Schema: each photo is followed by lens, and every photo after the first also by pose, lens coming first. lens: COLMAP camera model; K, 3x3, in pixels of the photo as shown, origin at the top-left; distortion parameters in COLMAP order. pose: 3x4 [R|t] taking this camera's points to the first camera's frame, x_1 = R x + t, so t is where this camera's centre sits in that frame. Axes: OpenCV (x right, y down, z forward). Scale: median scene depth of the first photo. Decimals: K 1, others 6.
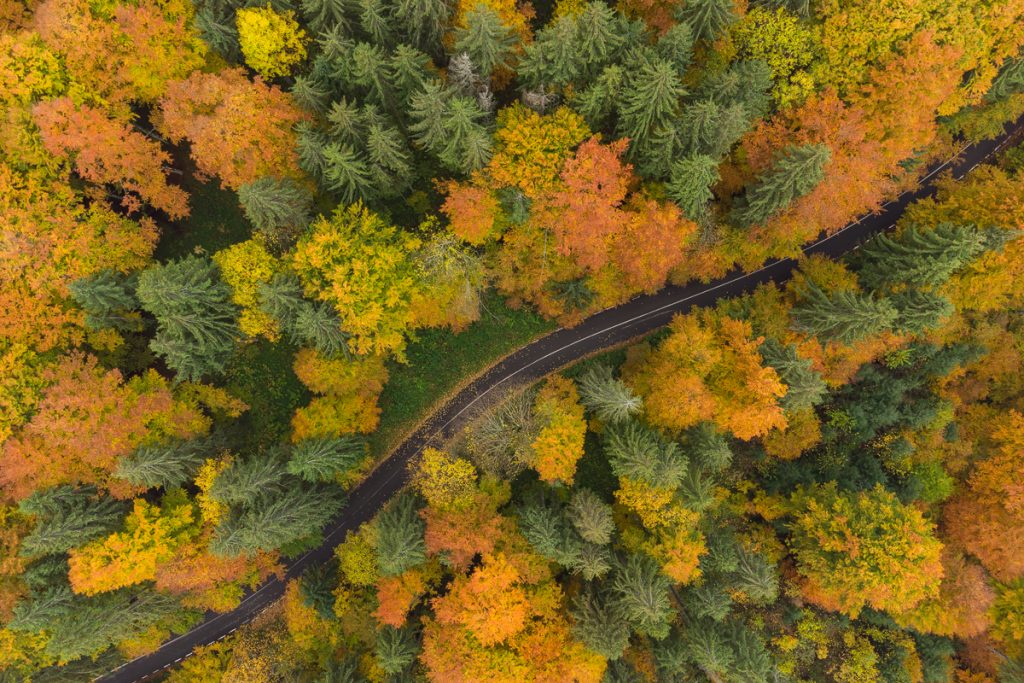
lens RADIAL K [[748.9, 0, 500.2], [0, 748.9, 340.4], [0, 0, 1]] dist [0.001893, -0.001686]
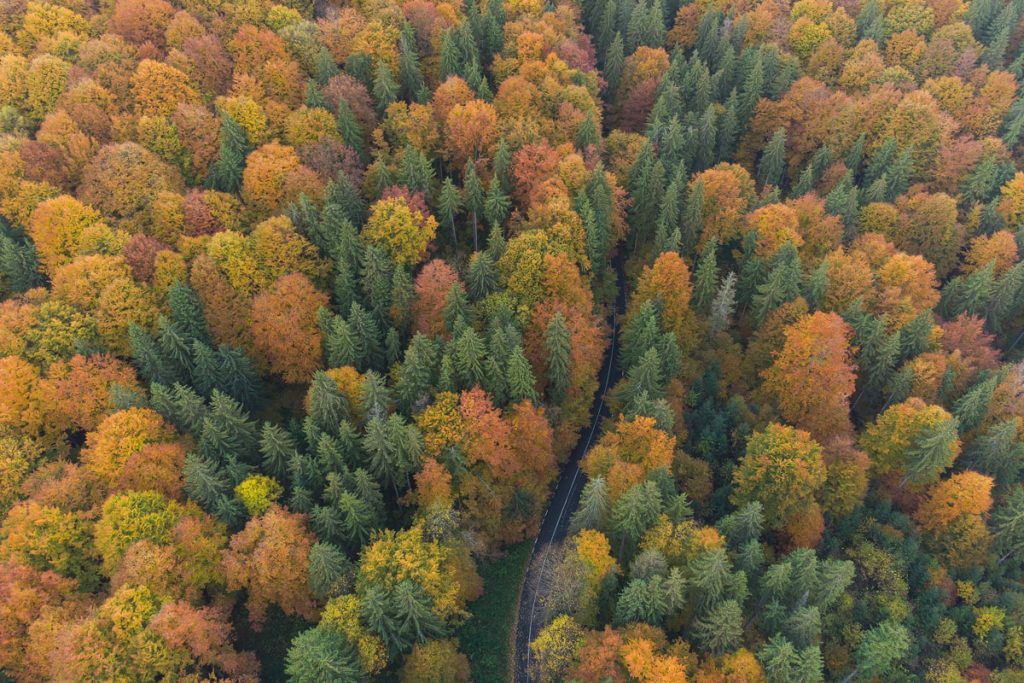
lens RADIAL K [[748.9, 0, 500.2], [0, 748.9, 340.4], [0, 0, 1]] dist [0.001893, -0.001686]
pose [[0.699148, -0.549171, 0.457824, -0.513659], [0.714977, 0.537527, -0.447072, 0.473408], [-0.000574, 0.639903, 0.768455, -0.368688]]
